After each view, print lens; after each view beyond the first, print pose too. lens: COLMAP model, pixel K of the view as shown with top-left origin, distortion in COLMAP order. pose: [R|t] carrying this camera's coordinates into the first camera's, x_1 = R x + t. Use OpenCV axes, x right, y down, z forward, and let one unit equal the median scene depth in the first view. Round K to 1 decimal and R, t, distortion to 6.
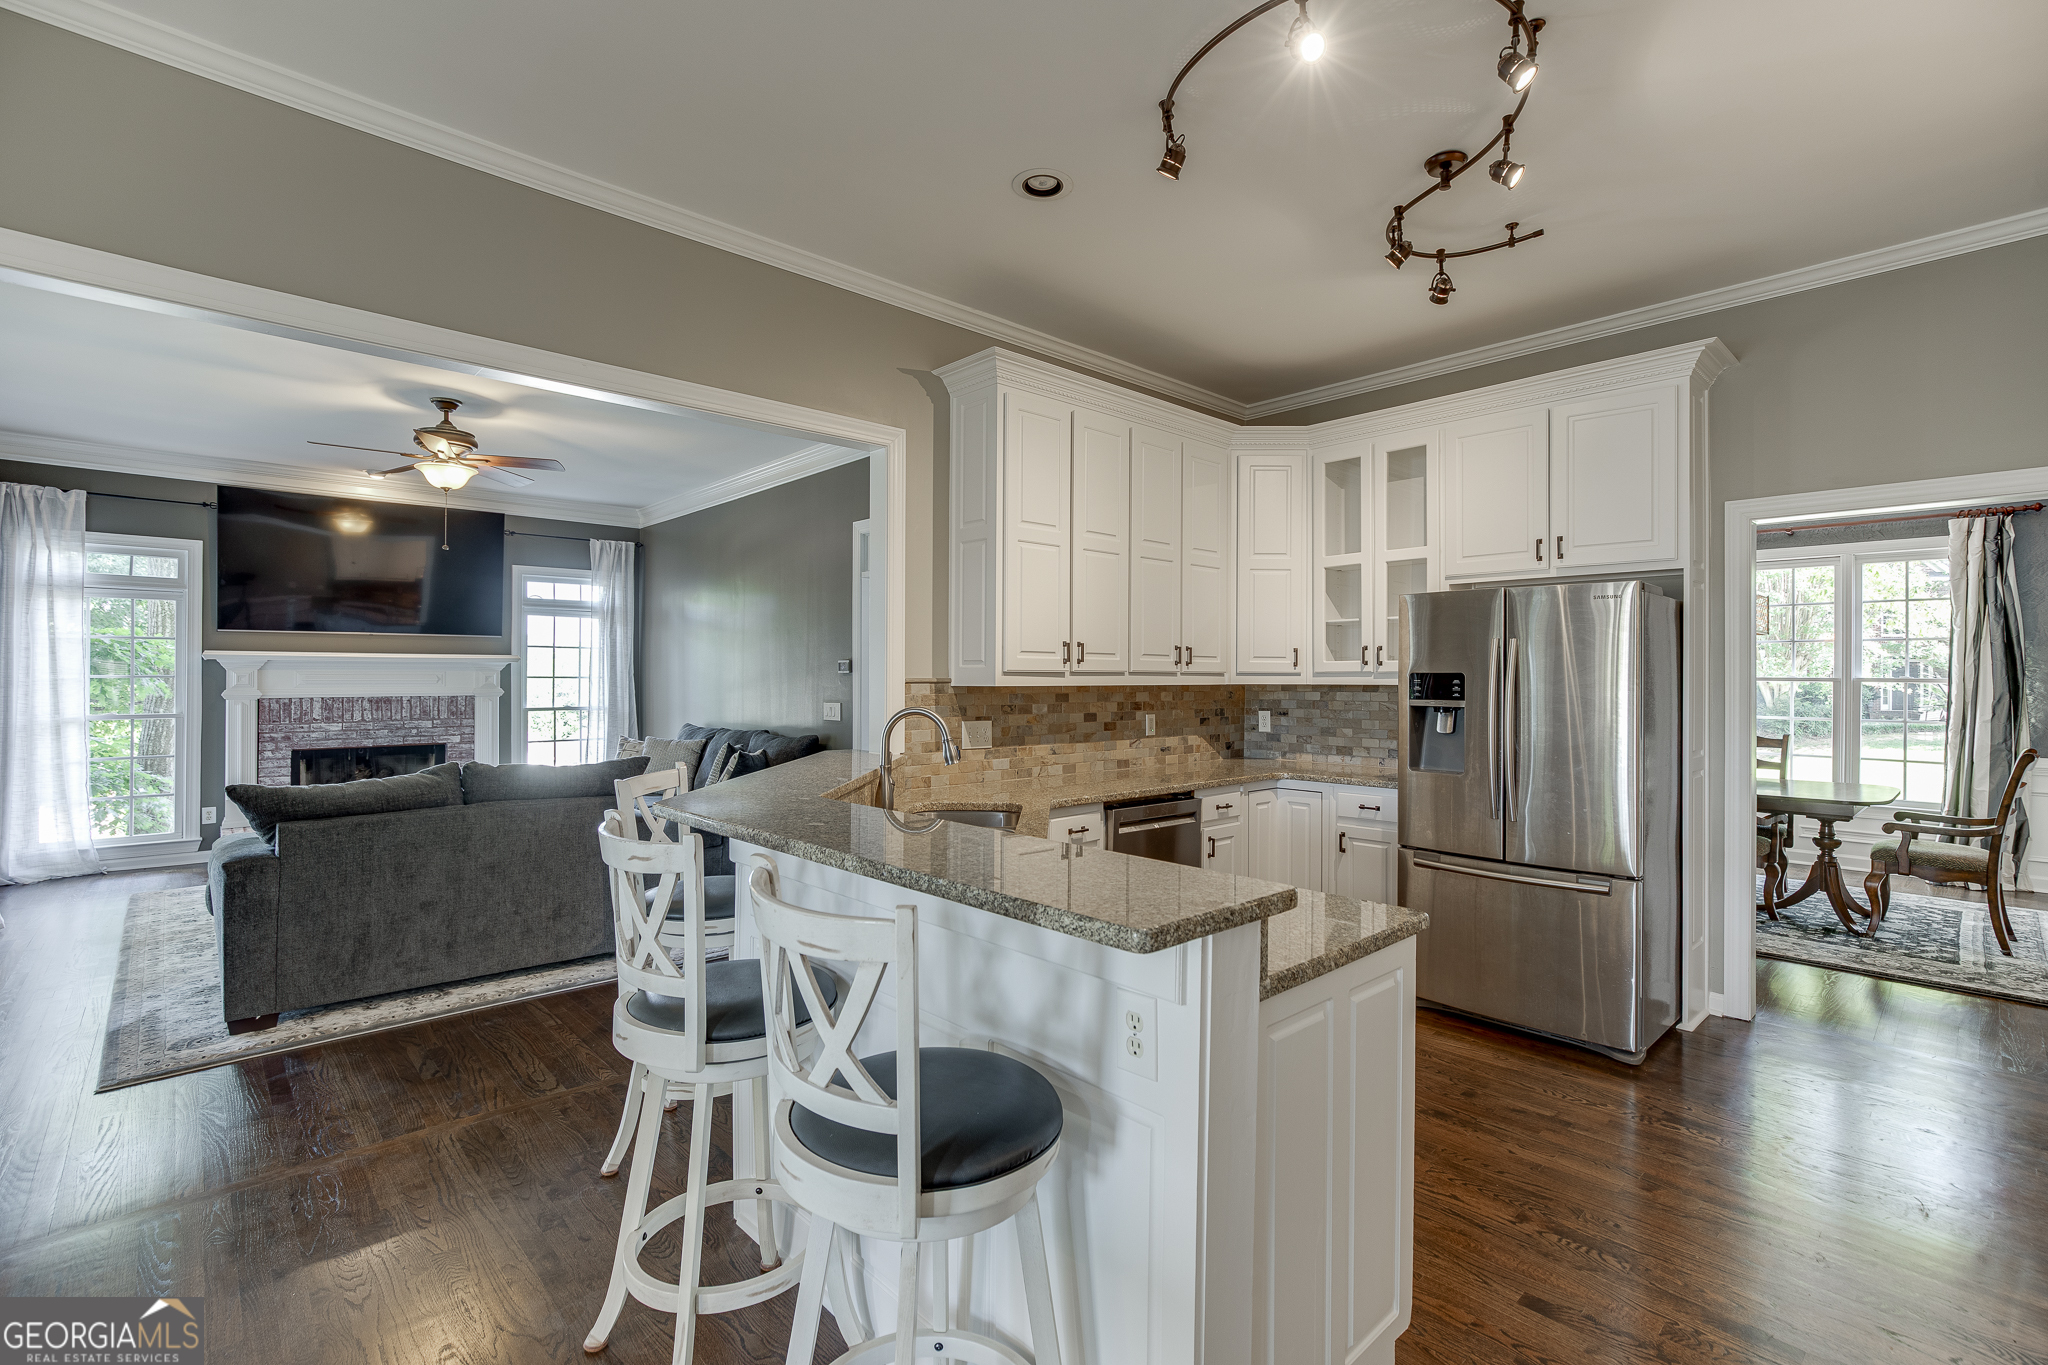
lens RADIAL K [[926.3, 0, 1025.2], [0, 926.3, 678.5], [0, 0, 1]] dist [-0.011301, 0.003793]
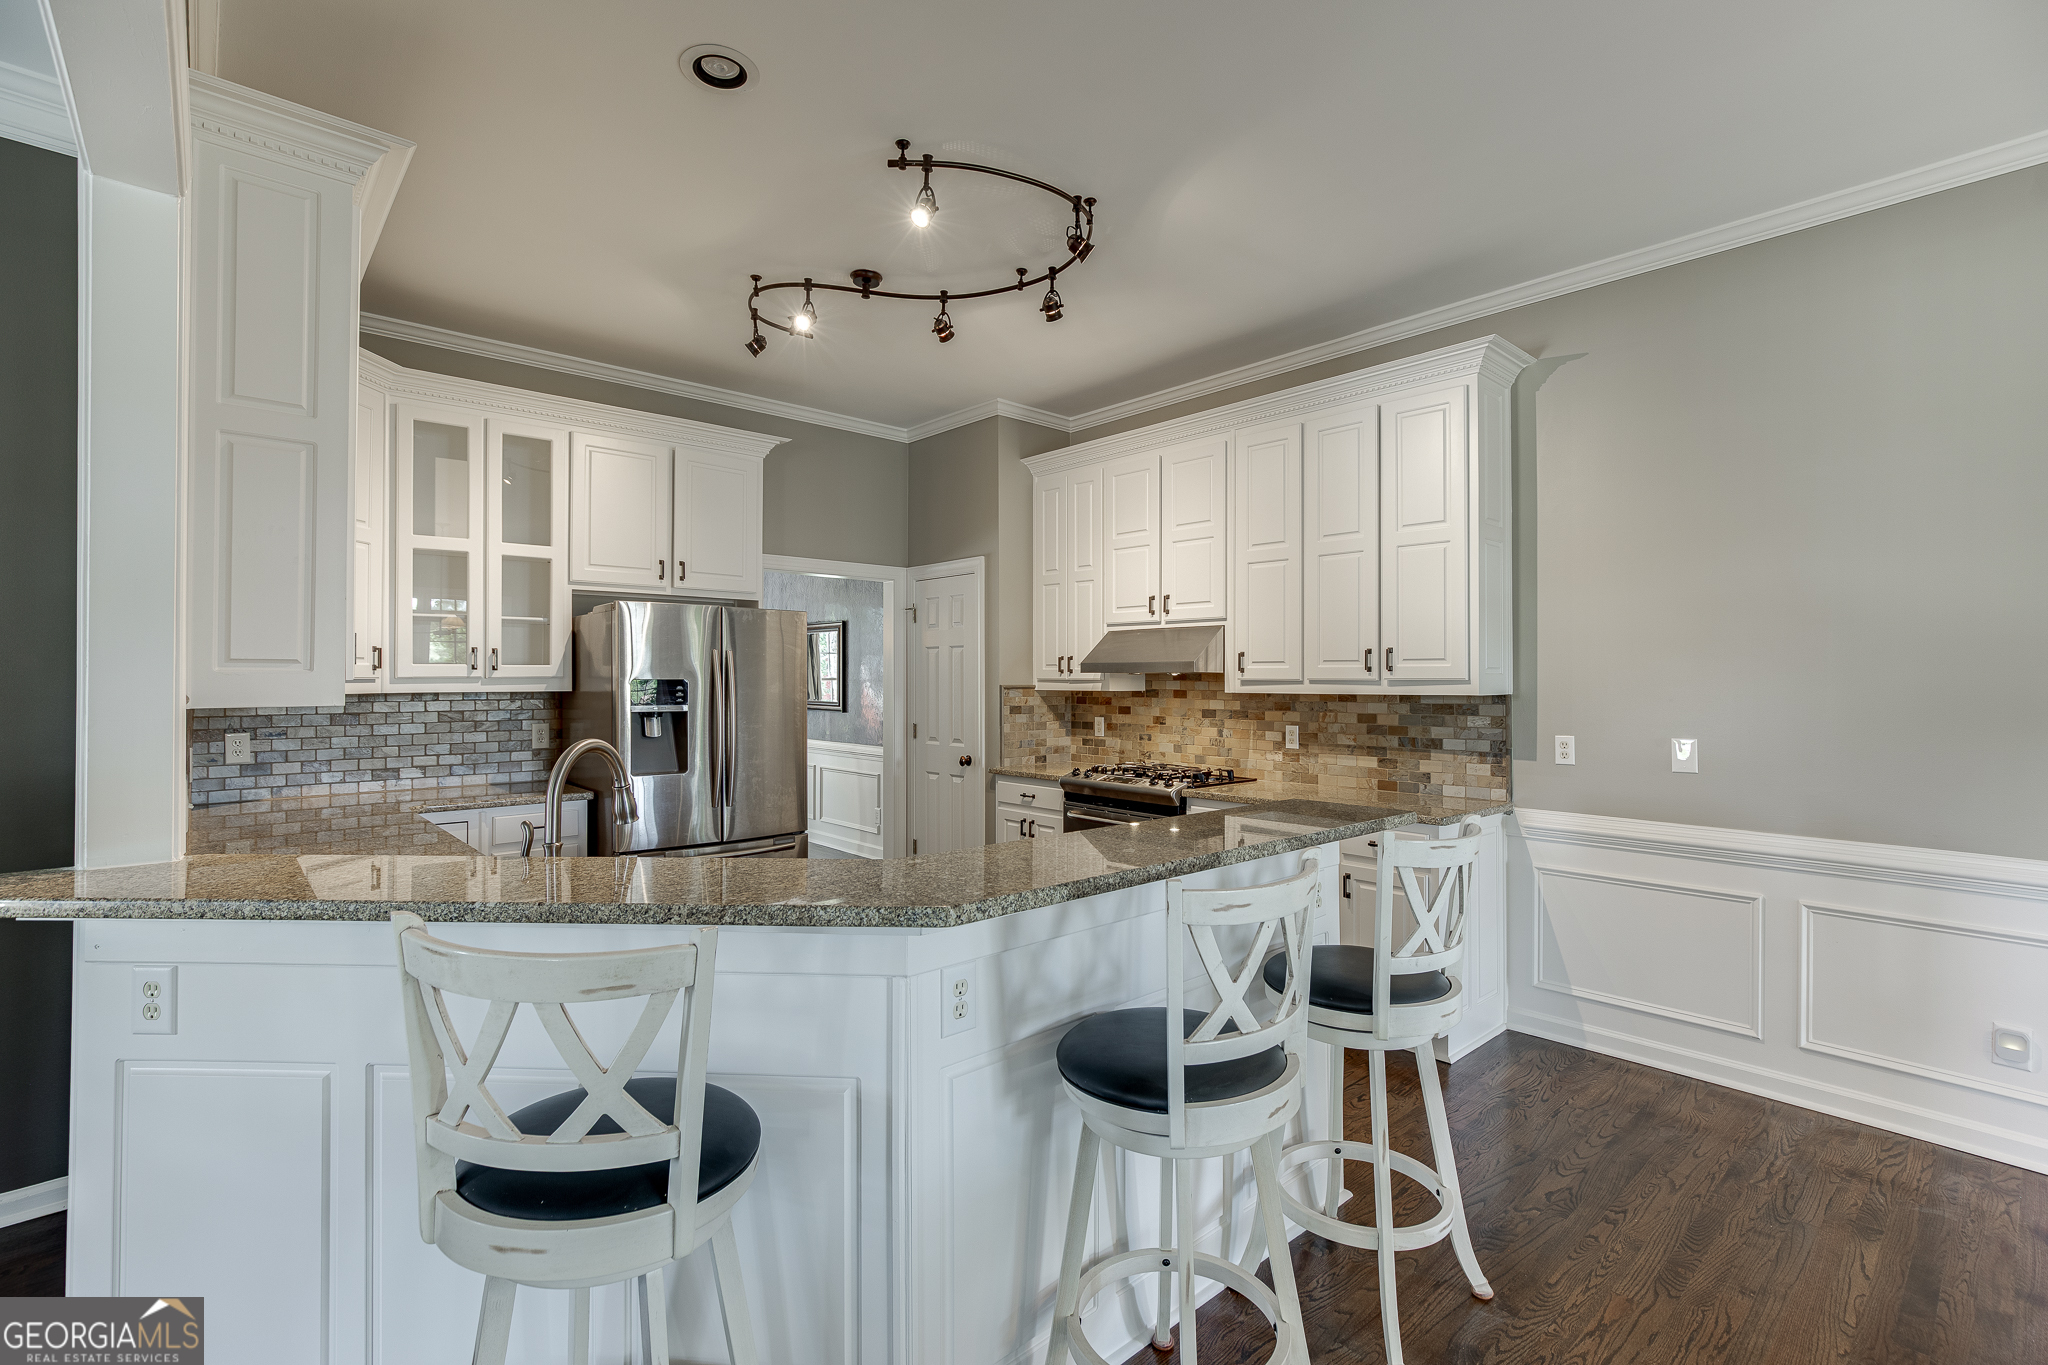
lens RADIAL K [[926.3, 0, 1026.2], [0, 926.3, 679.8], [0, 0, 1]] dist [-0.011301, 0.003793]
pose [[0.018787, -0.000959, 0.999823, -0.497981], [0.000768, 0.999999, 0.000945, -0.005227], [-0.999823, 0.000750, 0.018788, 0.471844]]
